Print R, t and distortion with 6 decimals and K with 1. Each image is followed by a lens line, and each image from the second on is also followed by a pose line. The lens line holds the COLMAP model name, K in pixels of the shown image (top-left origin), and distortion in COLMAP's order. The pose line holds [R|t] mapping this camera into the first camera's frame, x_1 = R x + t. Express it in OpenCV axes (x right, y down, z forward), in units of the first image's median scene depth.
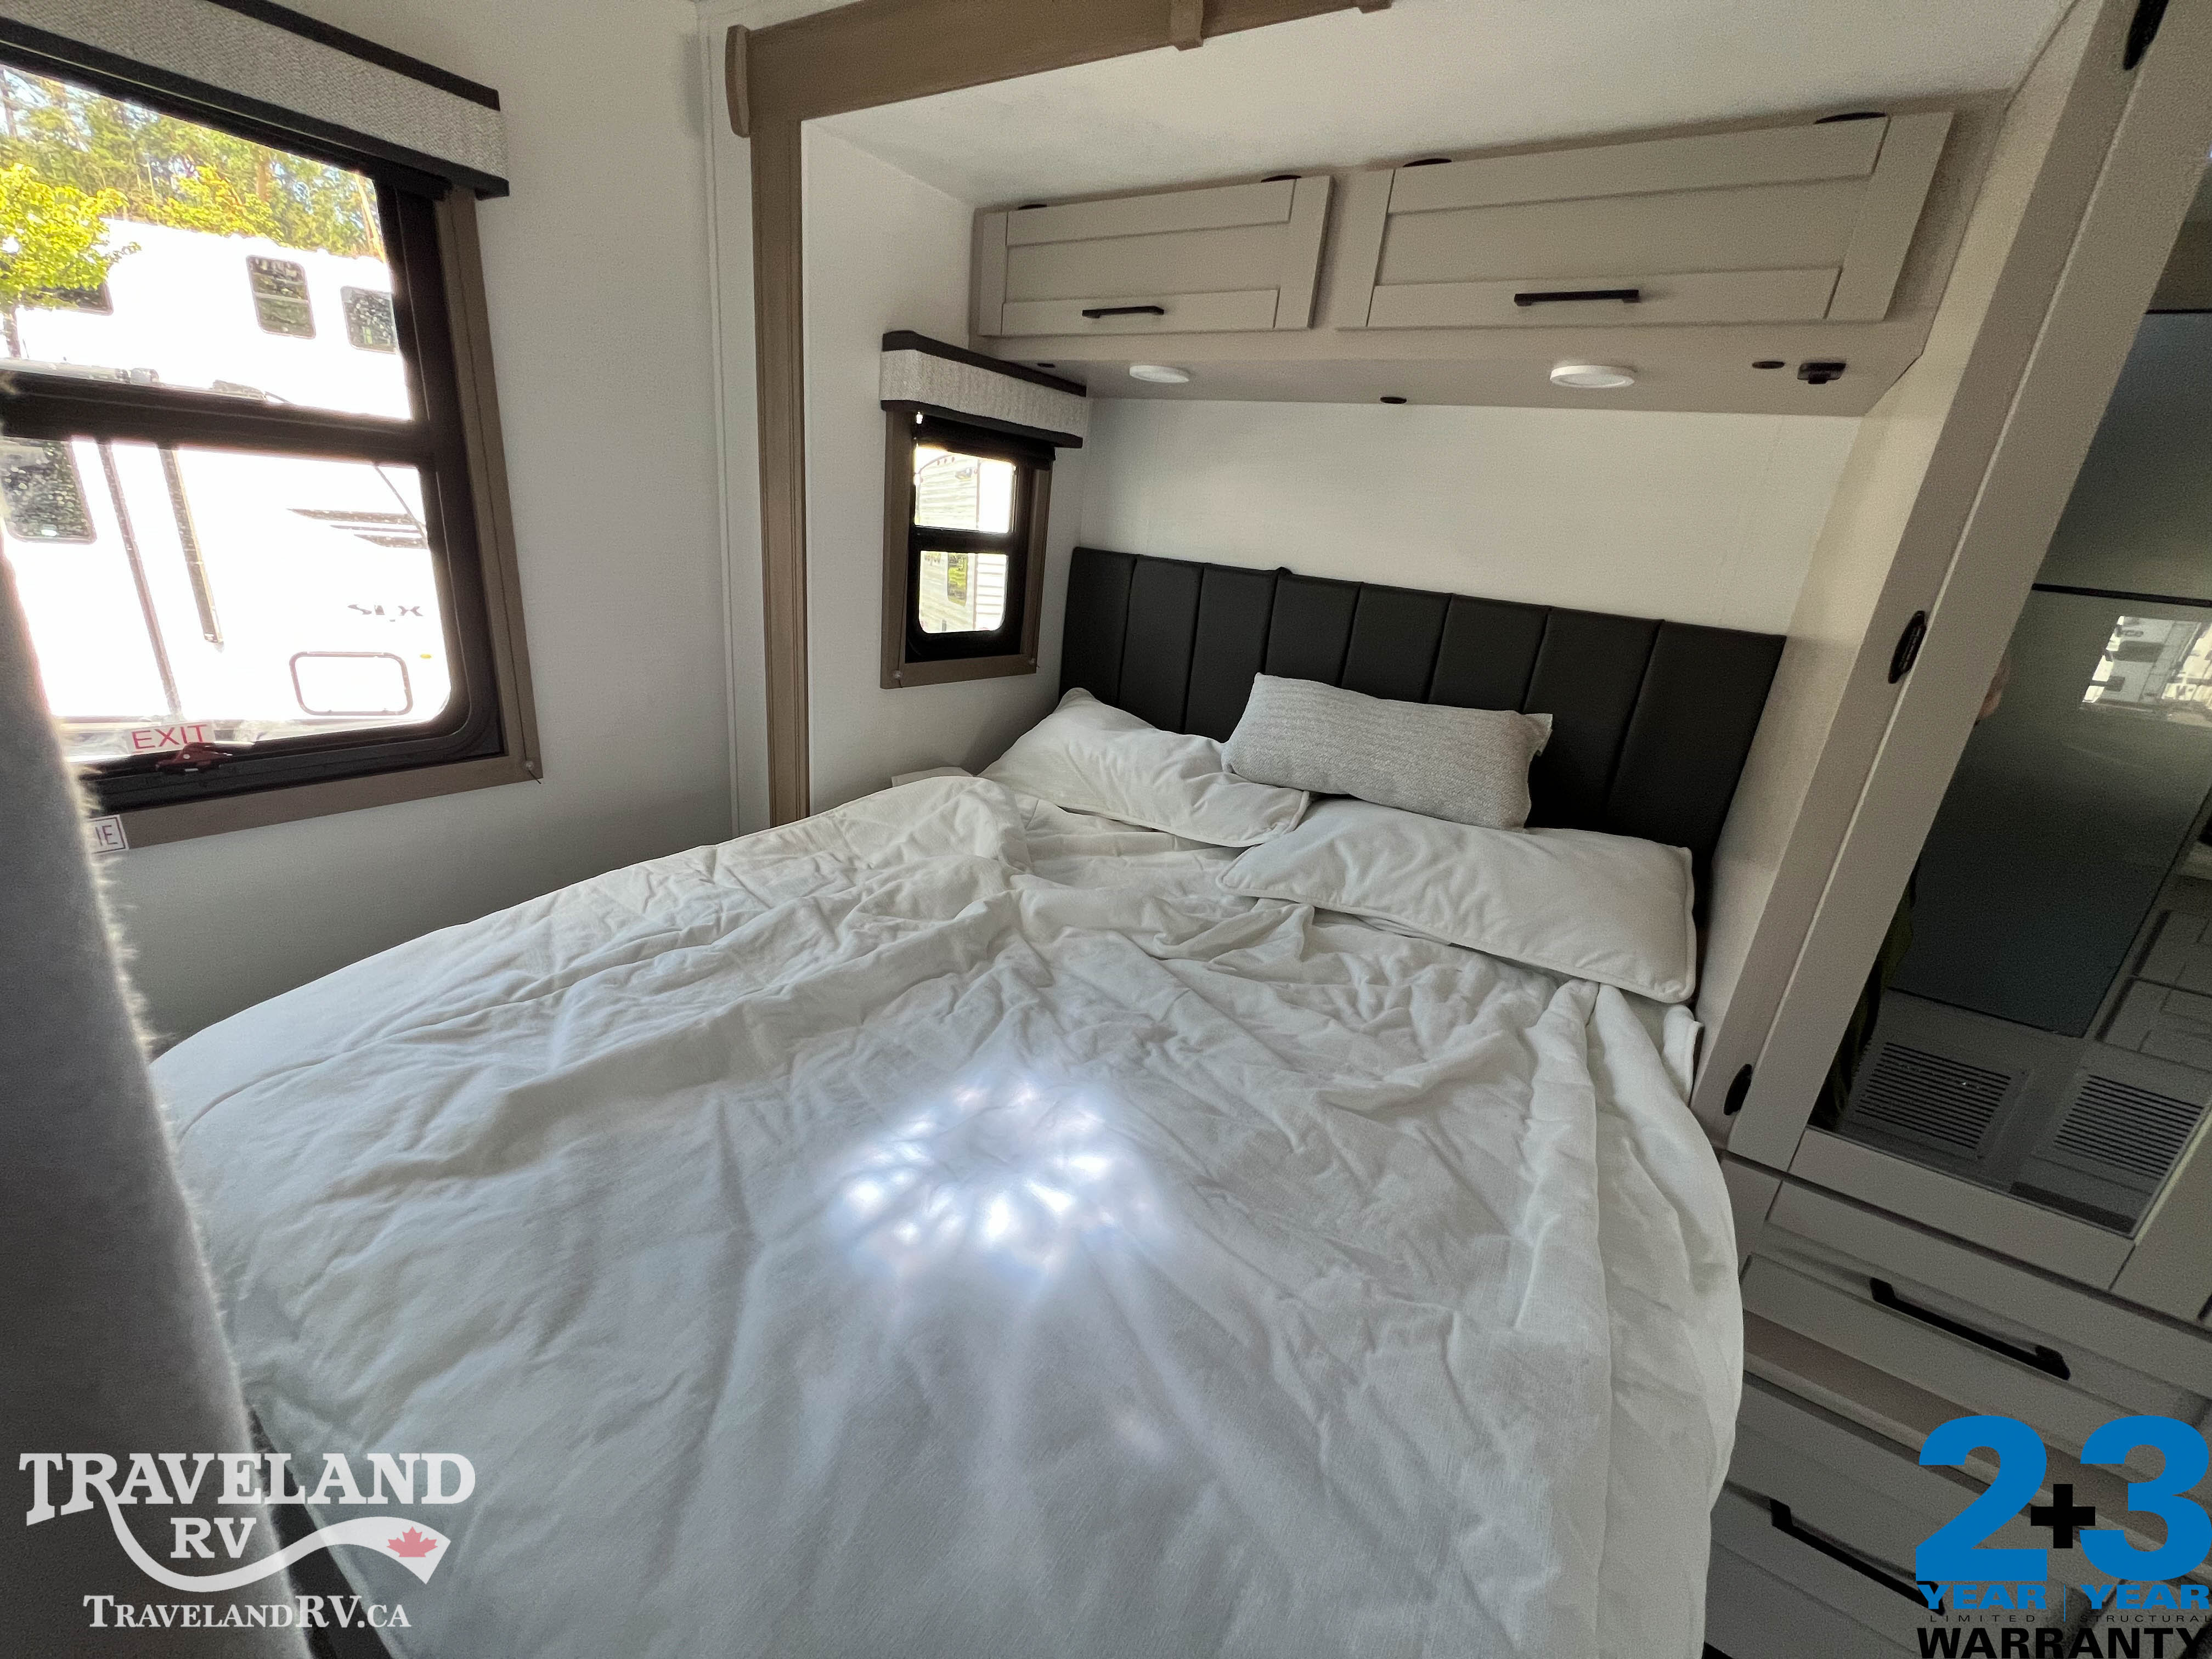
lens RADIAL K [[890.2, 0, 1106.3], [0, 890.2, 826.2], [0, 0, 1]] dist [-0.002658, 0.001352]
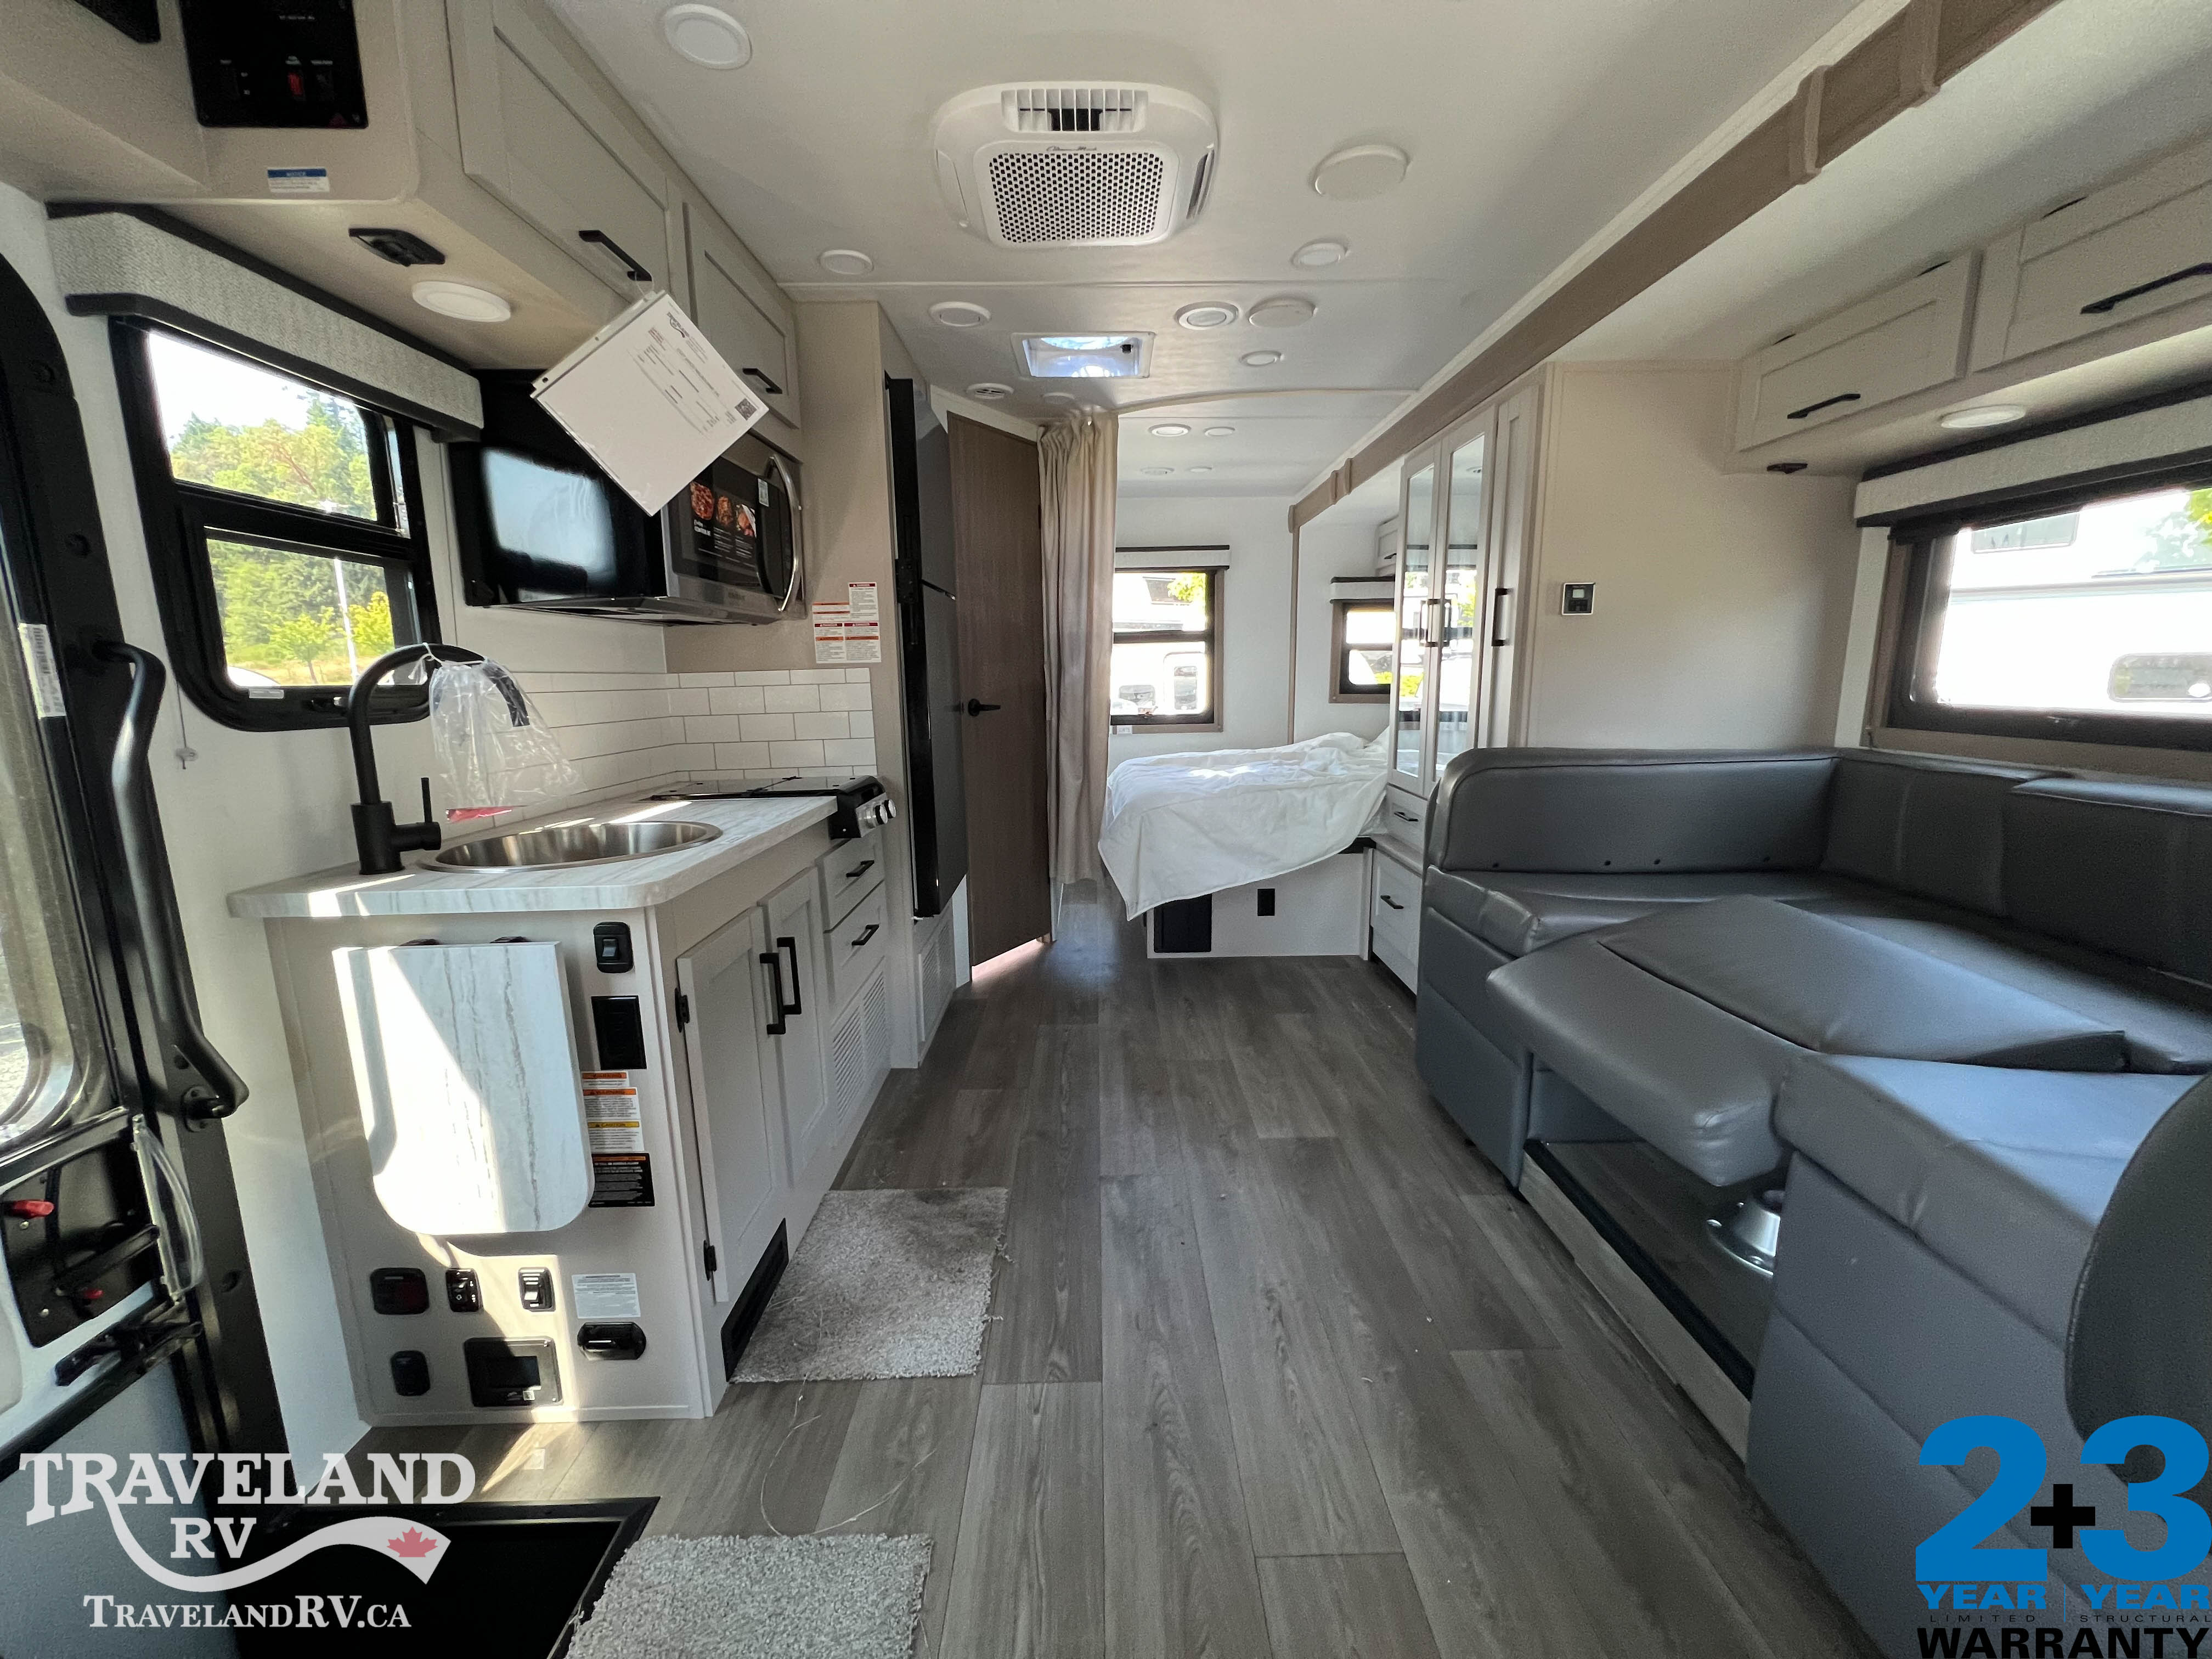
lens RADIAL K [[890.2, 0, 1109.9], [0, 890.2, 821.6], [0, 0, 1]] dist [-0.002658, 0.001352]
pose [[0.558439, 0.033746, -0.828859, 1.834617], [-0.201635, 0.974729, -0.096165, 0.662423], [0.804667, 0.220829, 0.551131, -1.034383]]
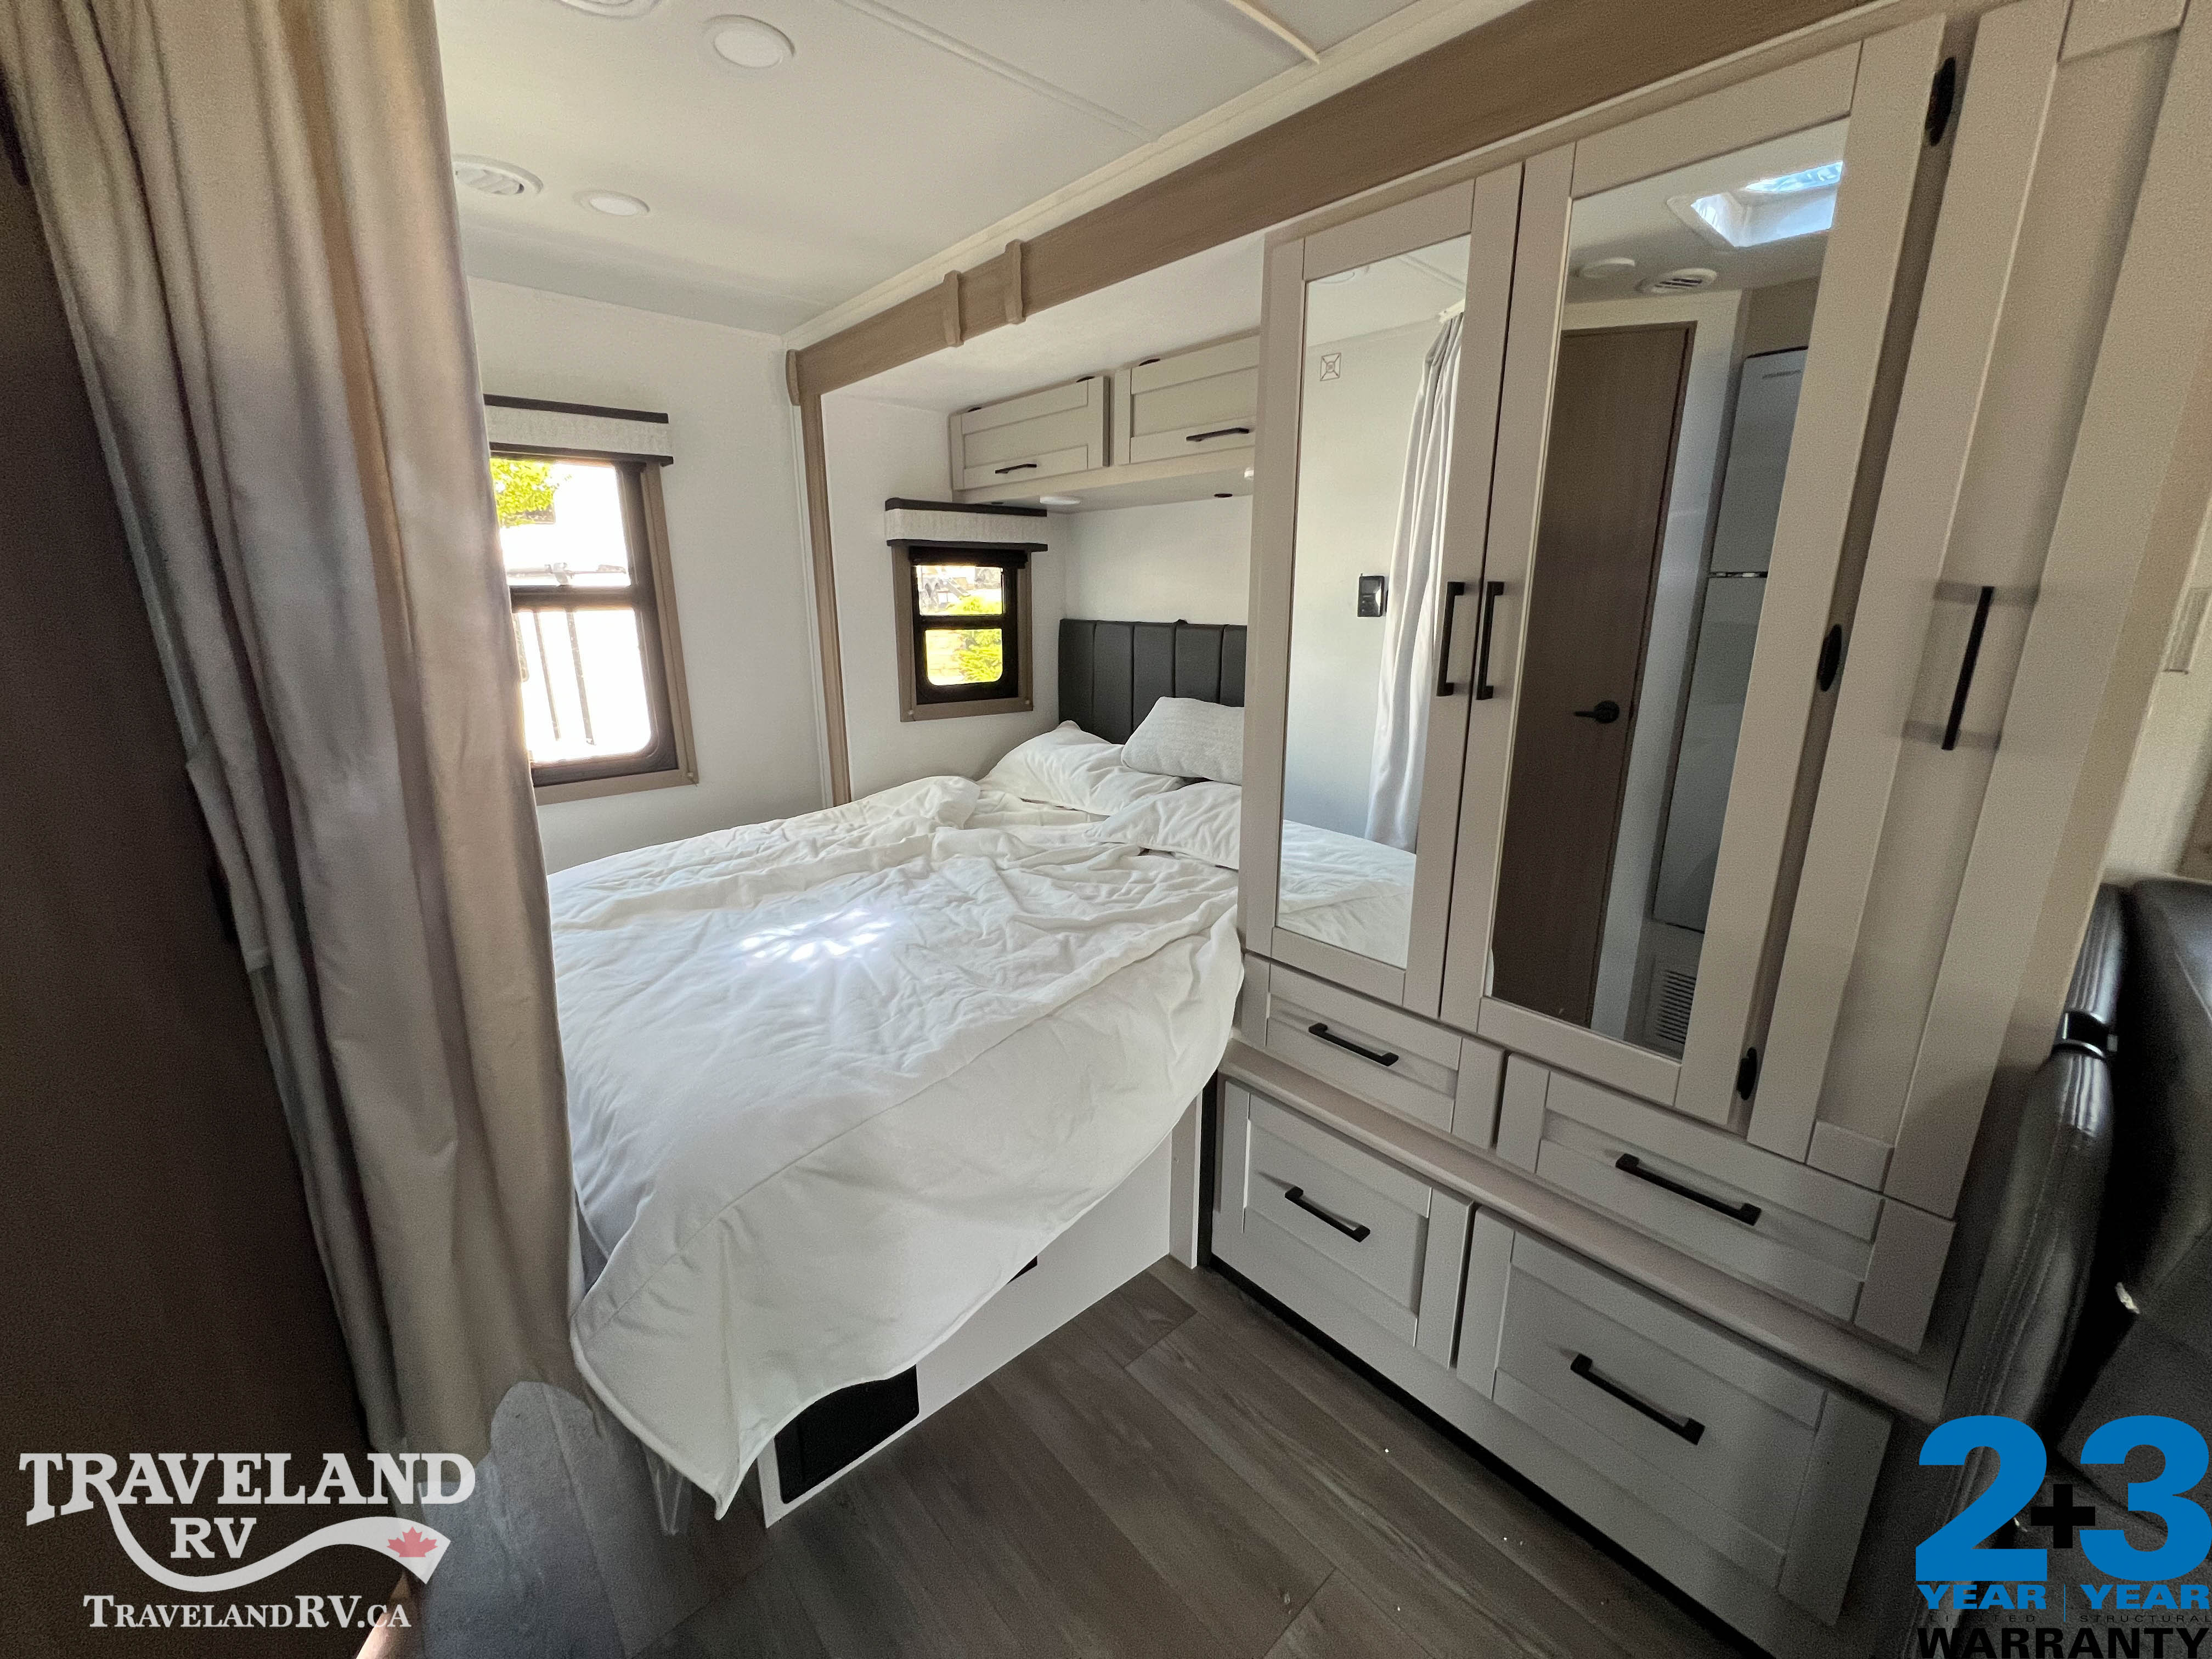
lens RADIAL K [[890.2, 0, 1113.8], [0, 890.2, 827.8], [0, 0, 1]] dist [-0.002658, 0.001352]
pose [[0.961341, -0.031329, -0.273573, 0.591351], [0.008578, 0.996432, -0.083966, 0.181509], [0.275228, 0.078373, 0.958179, -0.398994]]
